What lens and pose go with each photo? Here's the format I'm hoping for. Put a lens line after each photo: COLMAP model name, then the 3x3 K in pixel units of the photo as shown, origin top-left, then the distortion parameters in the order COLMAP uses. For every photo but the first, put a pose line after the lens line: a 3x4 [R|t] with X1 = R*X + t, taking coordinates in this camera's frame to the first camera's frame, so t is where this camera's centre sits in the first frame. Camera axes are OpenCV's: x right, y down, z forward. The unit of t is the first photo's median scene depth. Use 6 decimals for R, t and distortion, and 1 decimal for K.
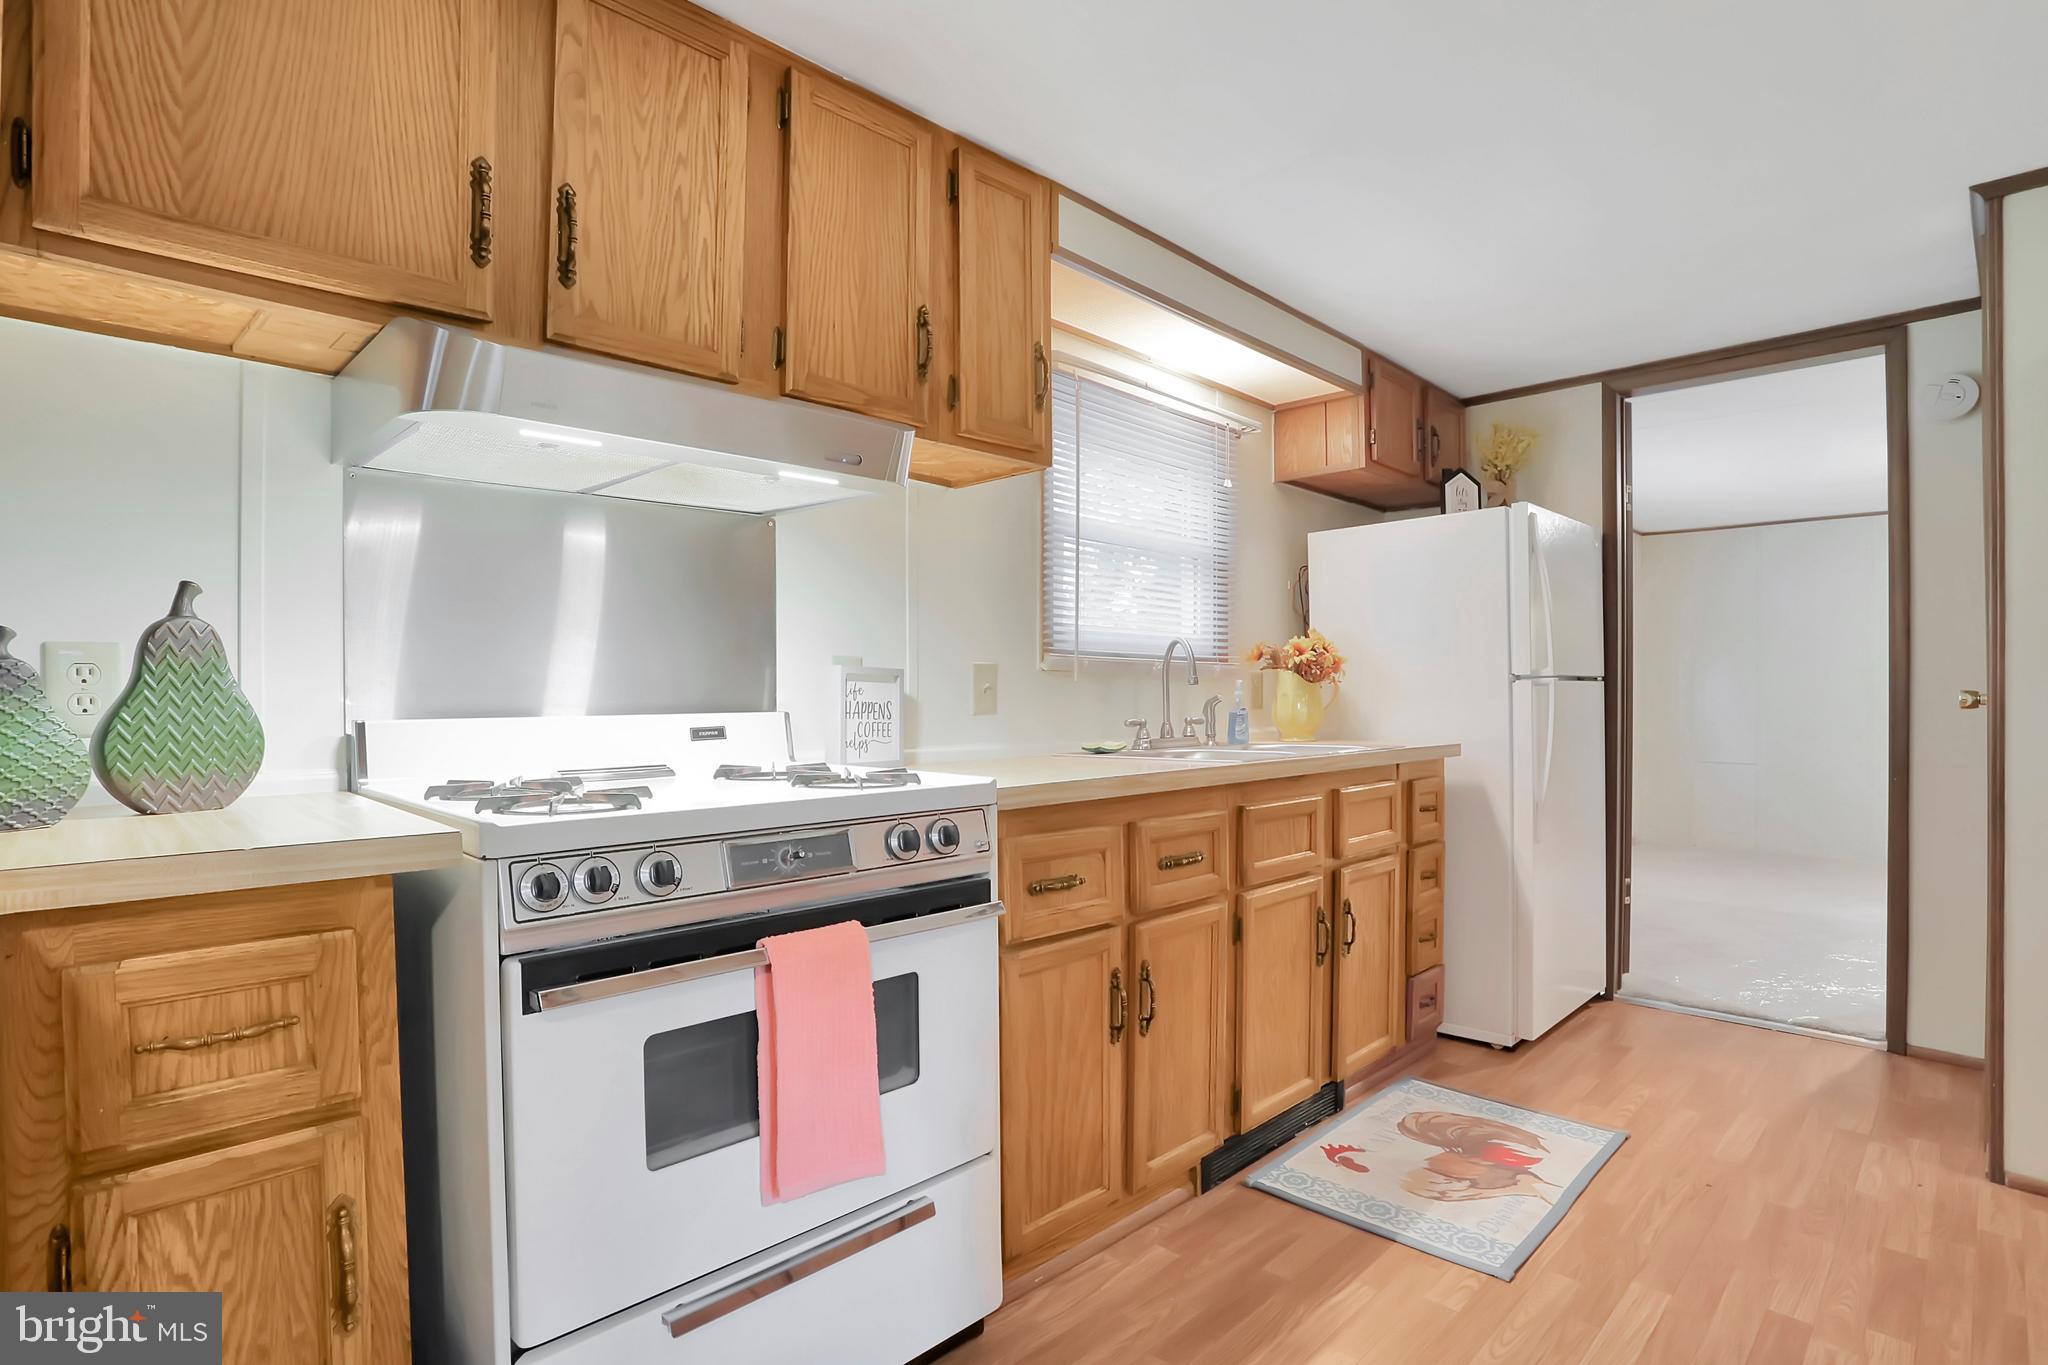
lens RADIAL K [[1006.3, 0, 1051.1], [0, 1006.3, 690.6], [0, 0, 1]] dist [-0.055290, 0.016472]
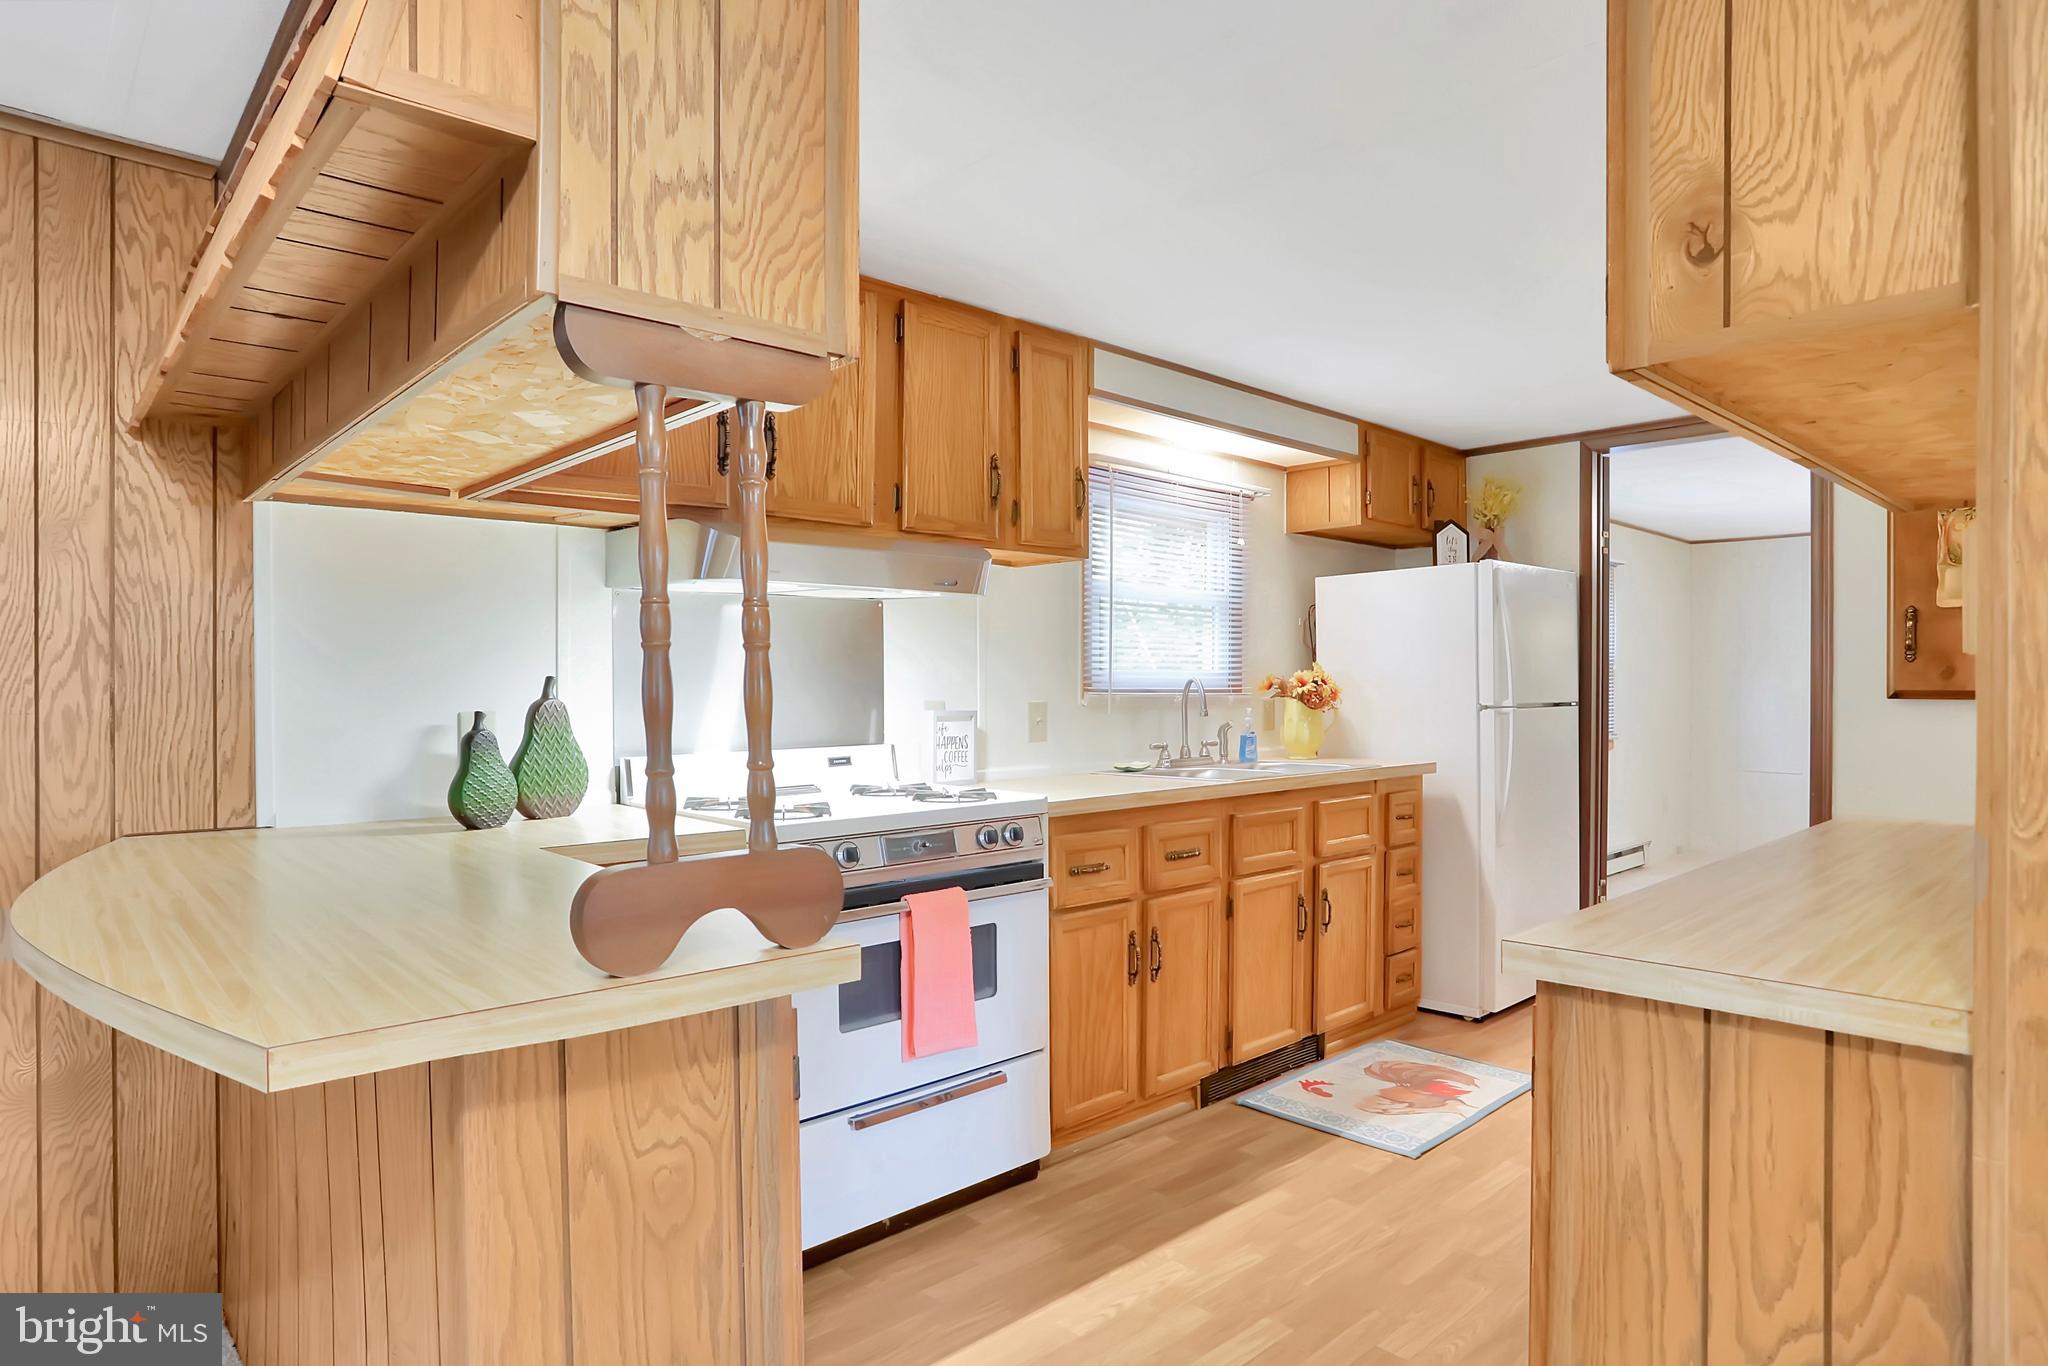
lens RADIAL K [[1120.0, 0, 1085.4], [0, 1120.0, 691.3], [0, 0, 1]] dist [-0.033799, 0.004188]
pose [[0.999875, 0.001517, -0.015738, 0.020473], [-0.001404, 0.999973, 0.007238, -0.059635], [0.015749, -0.007215, 0.999850, -0.491951]]
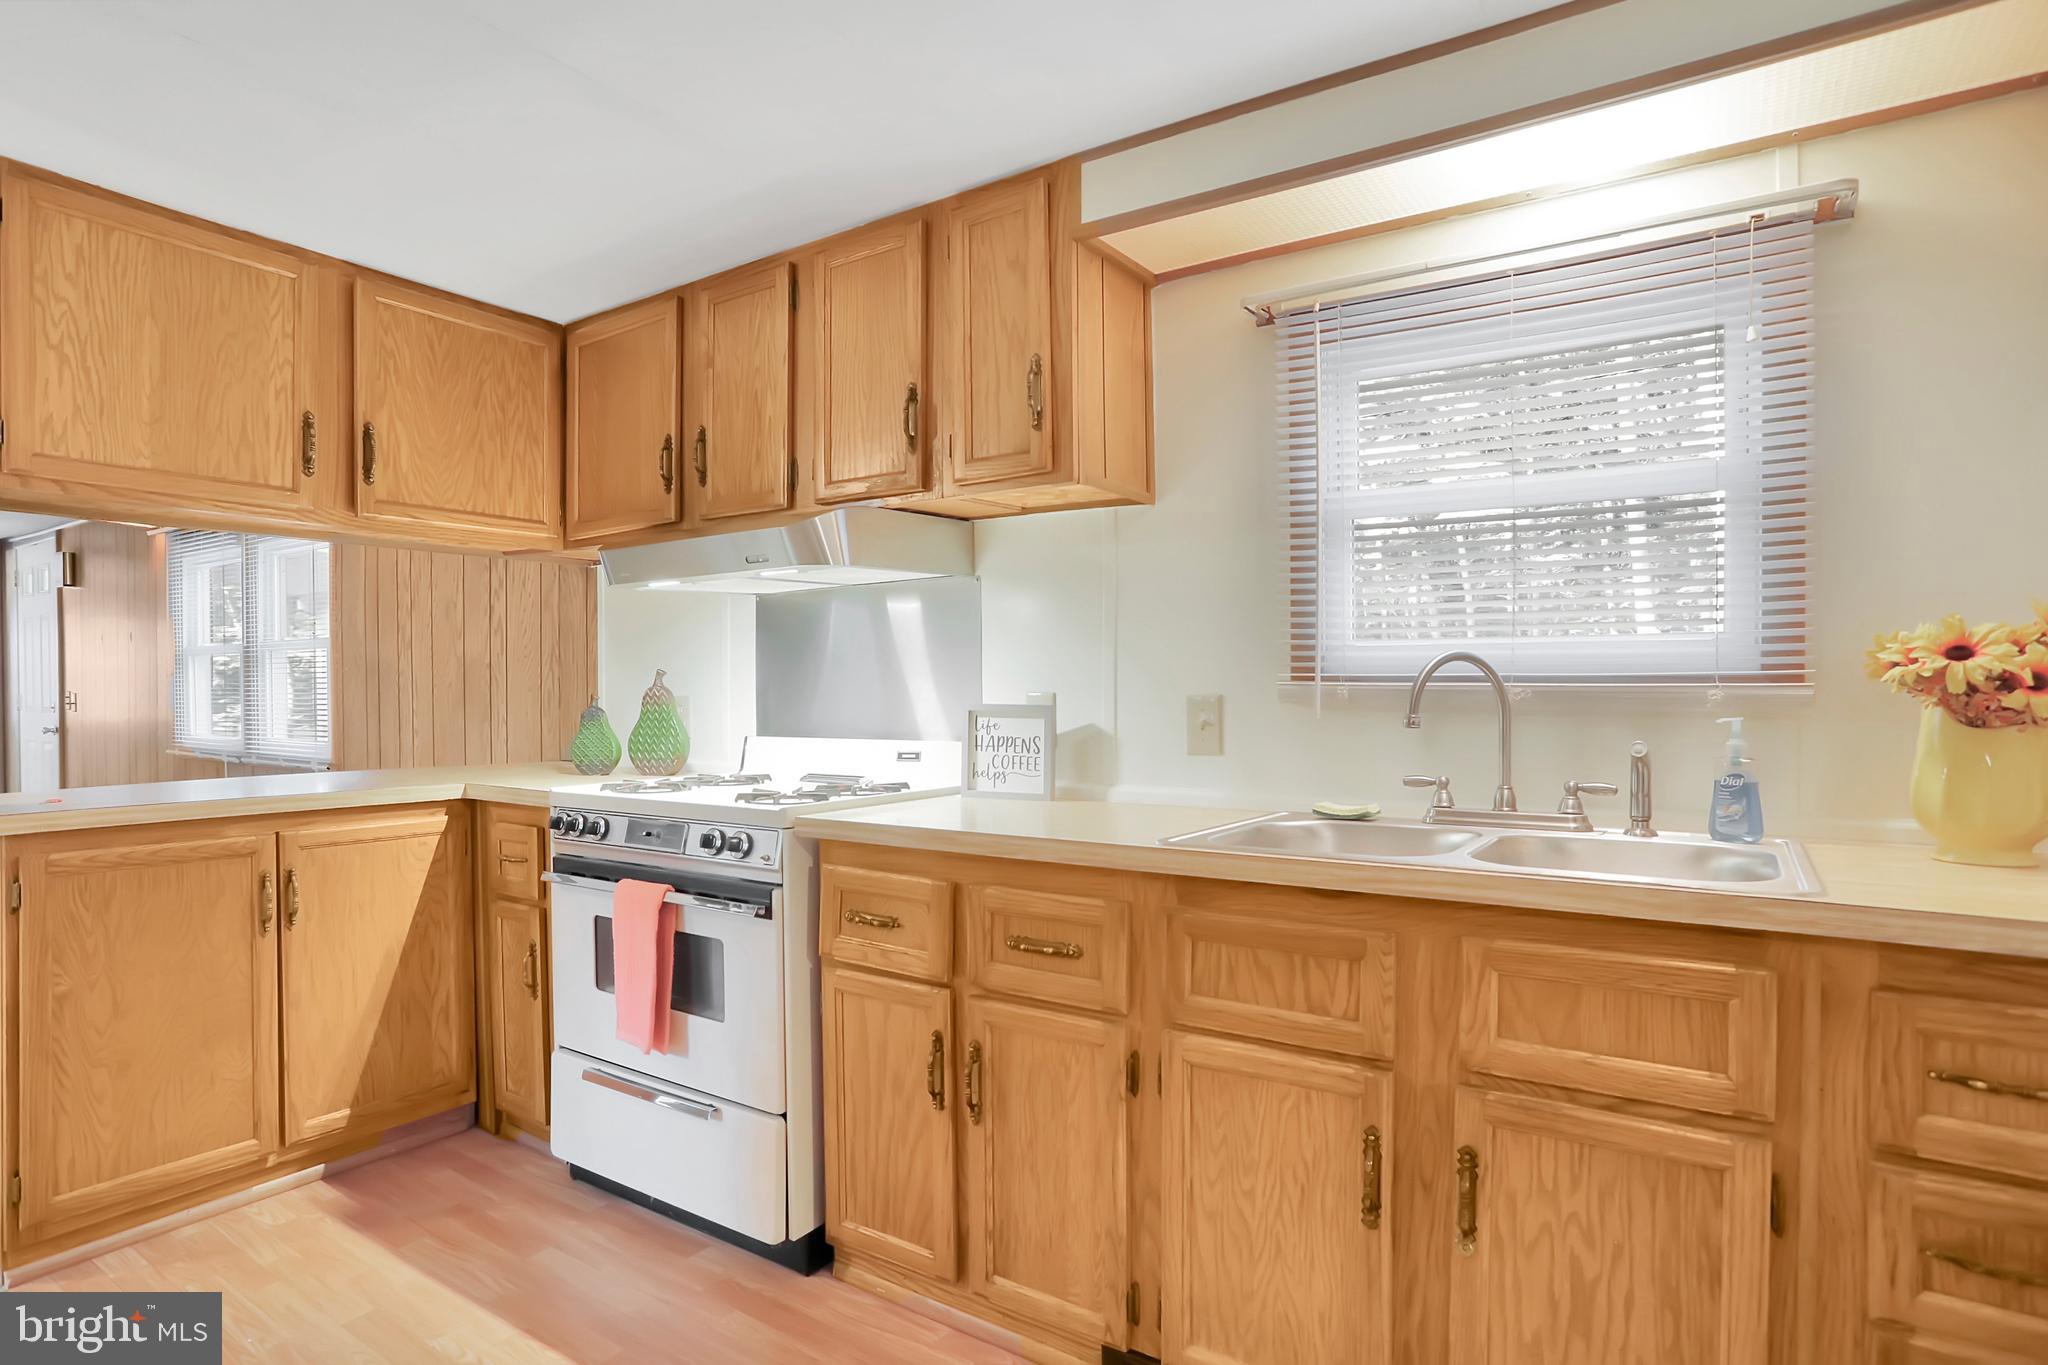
lens RADIAL K [[1120.0, 0, 1071.7], [0, 1120.0, 686.5], [0, 0, 1]] dist [-0.033799, 0.004188]
pose [[0.183094, 0.004459, -0.983085, 1.012054], [0.007636, 0.999953, 0.005958, -0.048805], [0.983066, -0.008597, 0.183052, 0.840110]]
